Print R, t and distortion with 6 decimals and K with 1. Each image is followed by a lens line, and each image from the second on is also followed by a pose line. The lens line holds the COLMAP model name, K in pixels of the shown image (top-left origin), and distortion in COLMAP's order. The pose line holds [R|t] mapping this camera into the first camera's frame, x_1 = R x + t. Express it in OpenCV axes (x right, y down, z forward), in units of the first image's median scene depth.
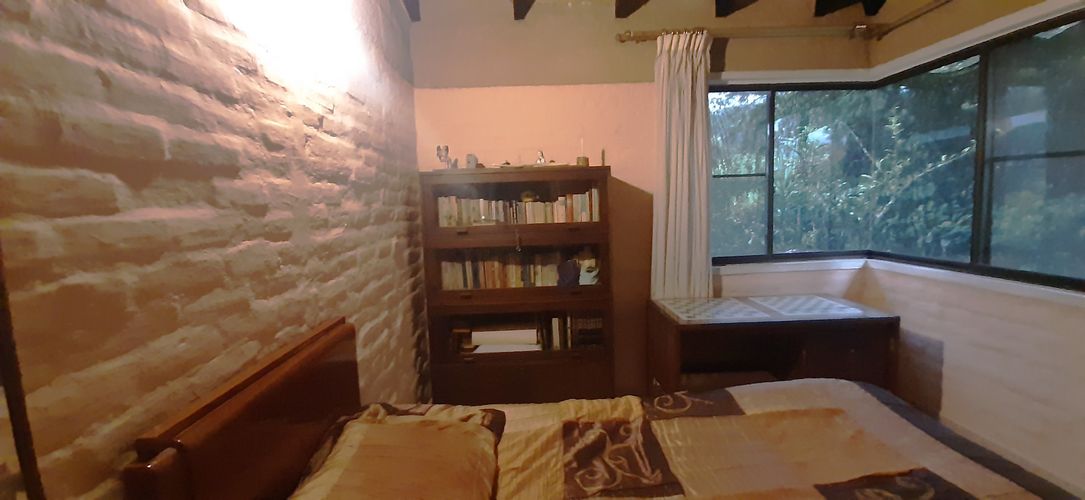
lens RADIAL K [[419.6, 0, 543.9], [0, 419.6, 244.9], [0, 0, 1]] dist [0.001754, -0.010819]
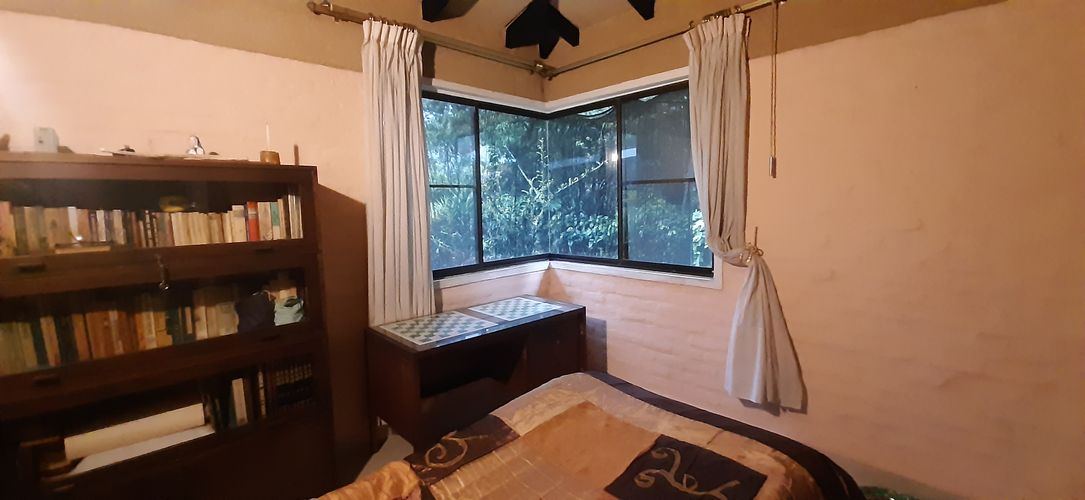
lens RADIAL K [[419.6, 0, 543.9], [0, 419.6, 244.9], [0, 0, 1]] dist [0.001754, -0.010819]
pose [[0.730808, -0.047625, 0.680920, -0.062646], [0.062665, 0.998031, 0.002549, -0.017699], [-0.679701, 0.040807, 0.732354, 0.139990]]
